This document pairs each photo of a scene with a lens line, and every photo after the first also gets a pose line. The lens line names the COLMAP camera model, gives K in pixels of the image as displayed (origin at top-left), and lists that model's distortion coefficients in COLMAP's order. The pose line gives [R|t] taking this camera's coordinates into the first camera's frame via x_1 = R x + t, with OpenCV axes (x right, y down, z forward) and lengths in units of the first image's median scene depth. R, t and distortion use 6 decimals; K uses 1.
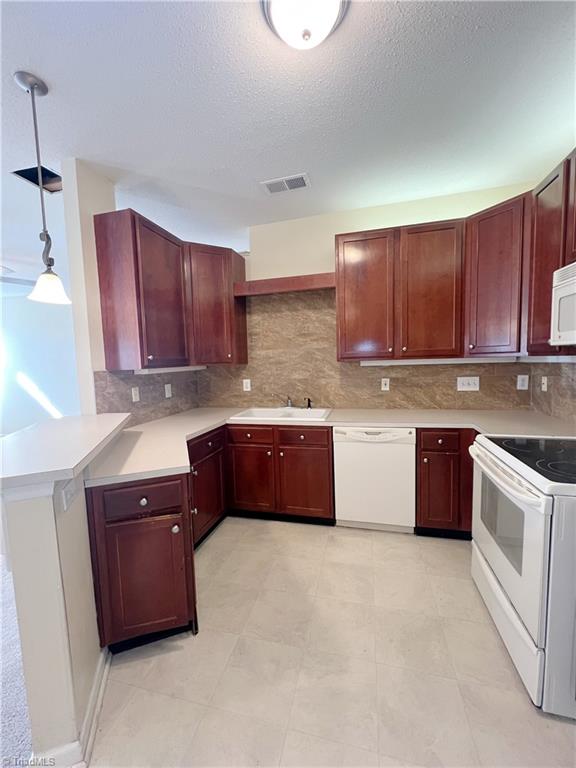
lens RADIAL K [[310.8, 0, 288.6], [0, 310.8, 385.0], [0, 0, 1]] dist [-0.000659, 0.000455]
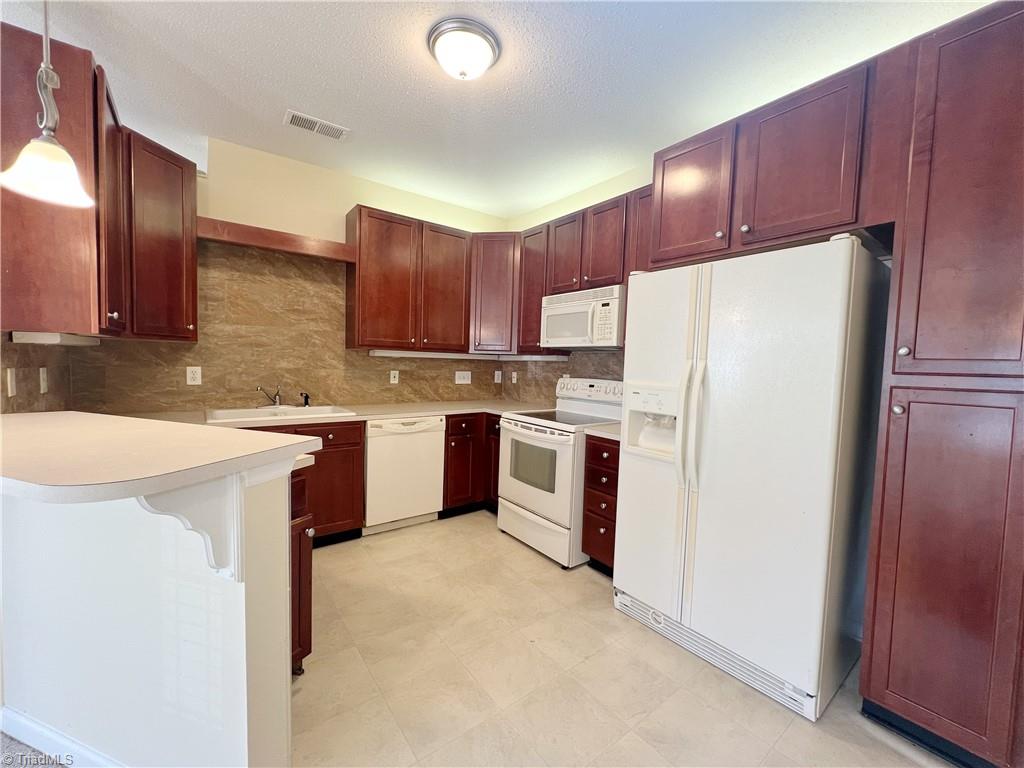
lens RADIAL K [[414.3, 0, 514.6], [0, 414.3, 387.7], [0, 0, 1]] dist [-0.000659, 0.000455]
pose [[0.616097, 0.001661, 0.787668, -0.468982], [0.013659, 0.999825, -0.012792, 0.053156], [-0.787552, 0.018640, 0.615967, -0.056958]]
